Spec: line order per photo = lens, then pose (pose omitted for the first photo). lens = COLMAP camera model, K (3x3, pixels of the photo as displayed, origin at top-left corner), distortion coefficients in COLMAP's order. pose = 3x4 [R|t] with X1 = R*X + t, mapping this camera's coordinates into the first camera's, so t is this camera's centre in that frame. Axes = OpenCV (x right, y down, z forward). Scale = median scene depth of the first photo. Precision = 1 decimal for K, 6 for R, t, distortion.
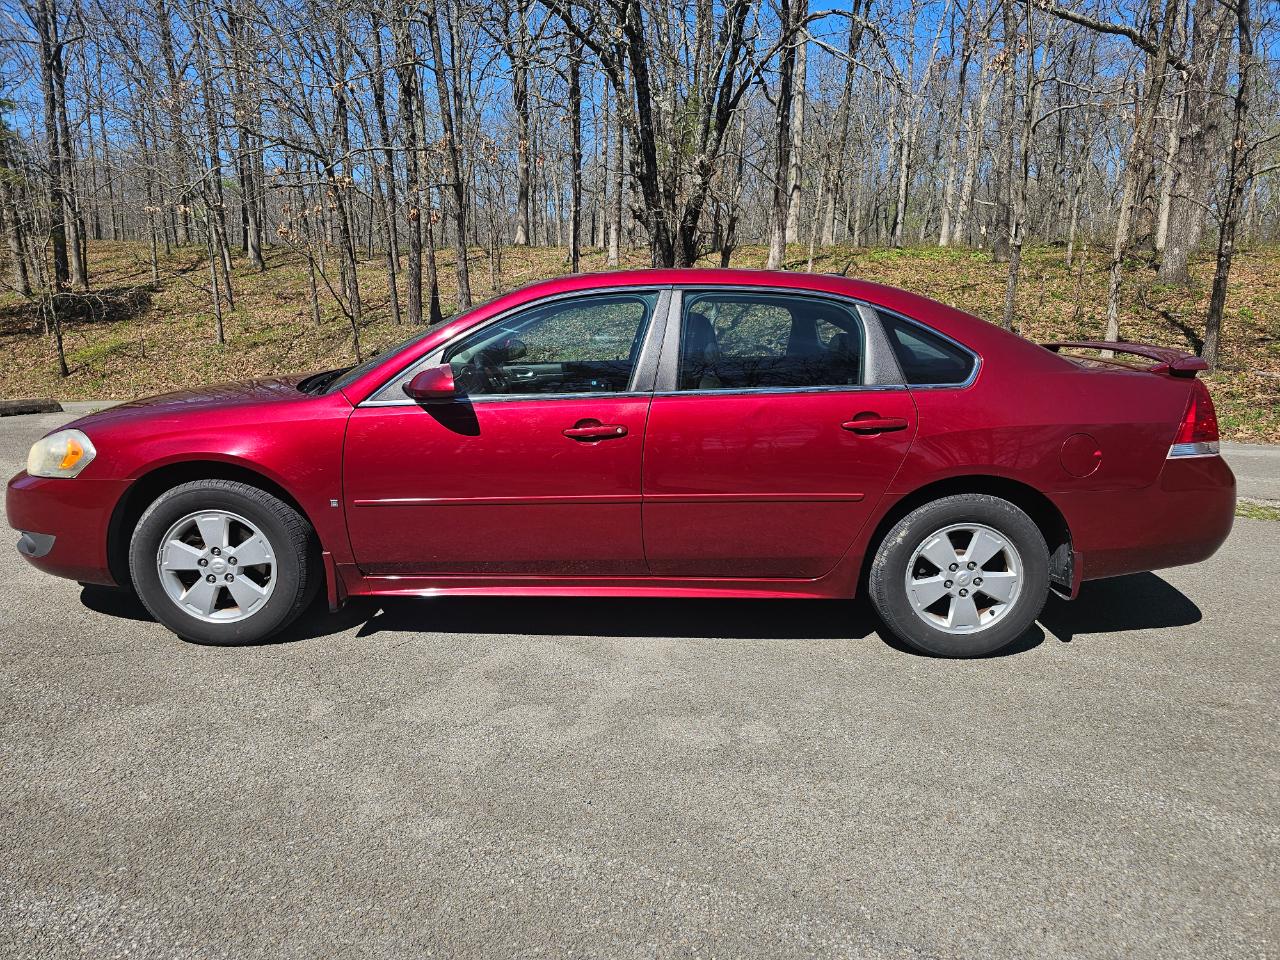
lens RADIAL K [[856.5, 0, 640.0], [0, 856.5, 480.0], [0, 0, 1]] dist [0.052469, -0.042259]
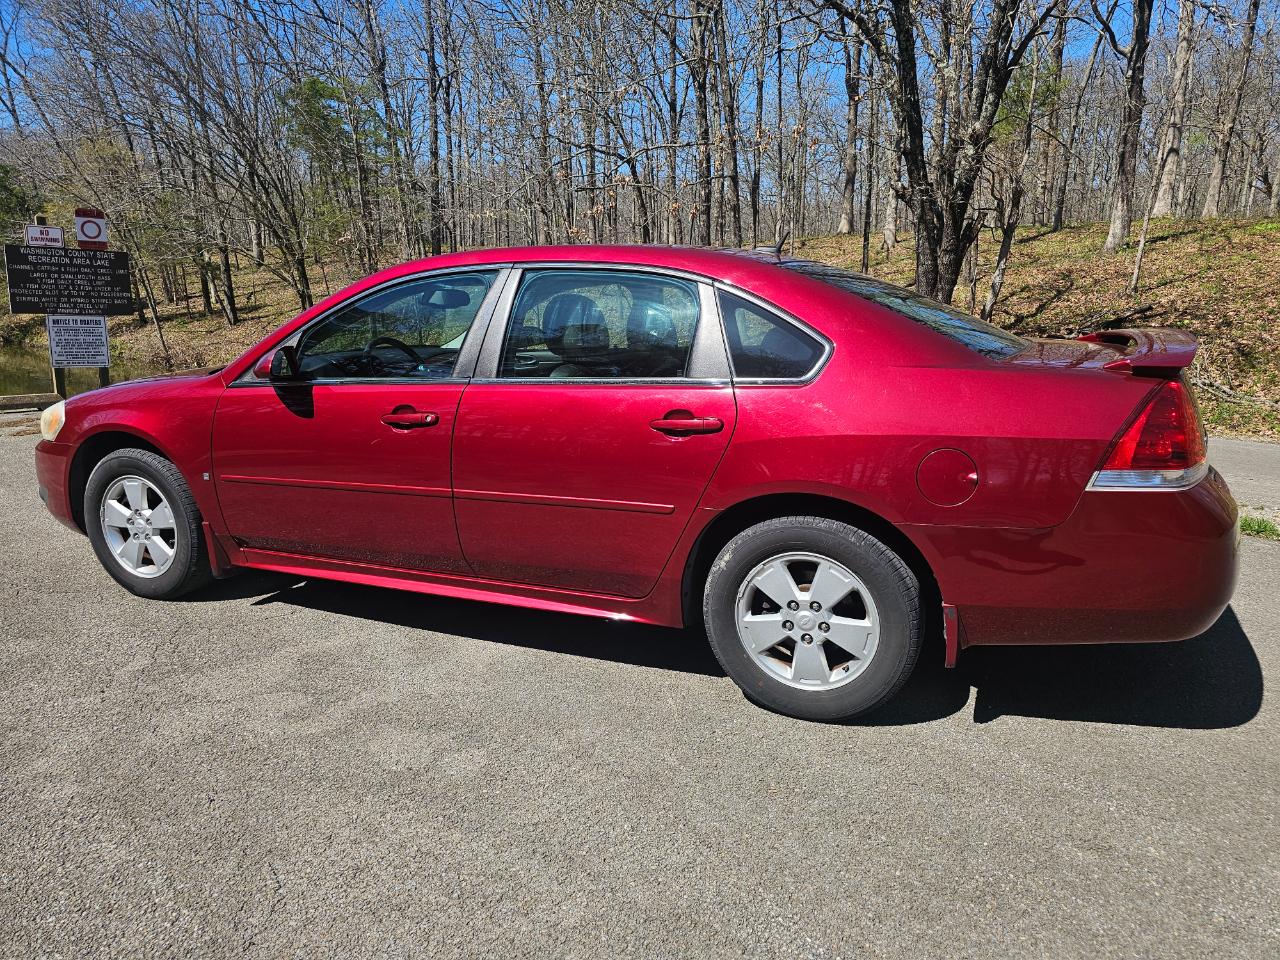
lens RADIAL K [[858.0, 0, 641.2], [0, 858.0, 483.5], [0, 0, 1]] dist [0.040420, -0.037113]
pose [[0.924604, 0.067219, -0.374953, 0.523574], [-0.062650, 0.997738, 0.024378, -0.023512], [0.375744, 0.000951, 0.926723, 0.199529]]
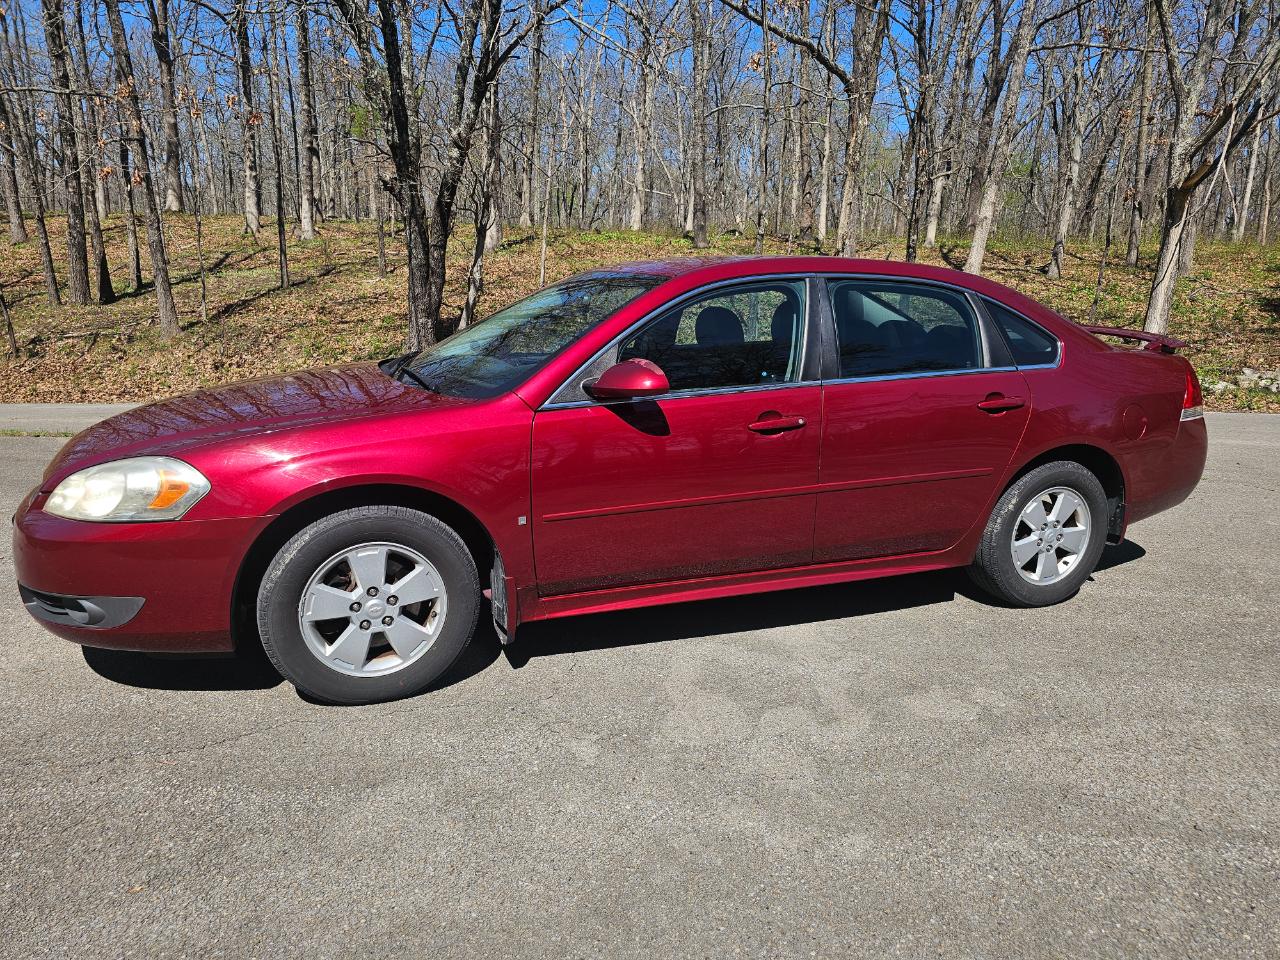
lens RADIAL K [[858.0, 0, 641.2], [0, 858.0, 483.5], [0, 0, 1]] dist [0.040420, -0.037113]
pose [[0.930175, -0.076913, 0.358970, -0.528520], [0.067086, 0.996954, 0.039773, -0.035898], [-0.360935, -0.012915, 0.932501, 0.133782]]
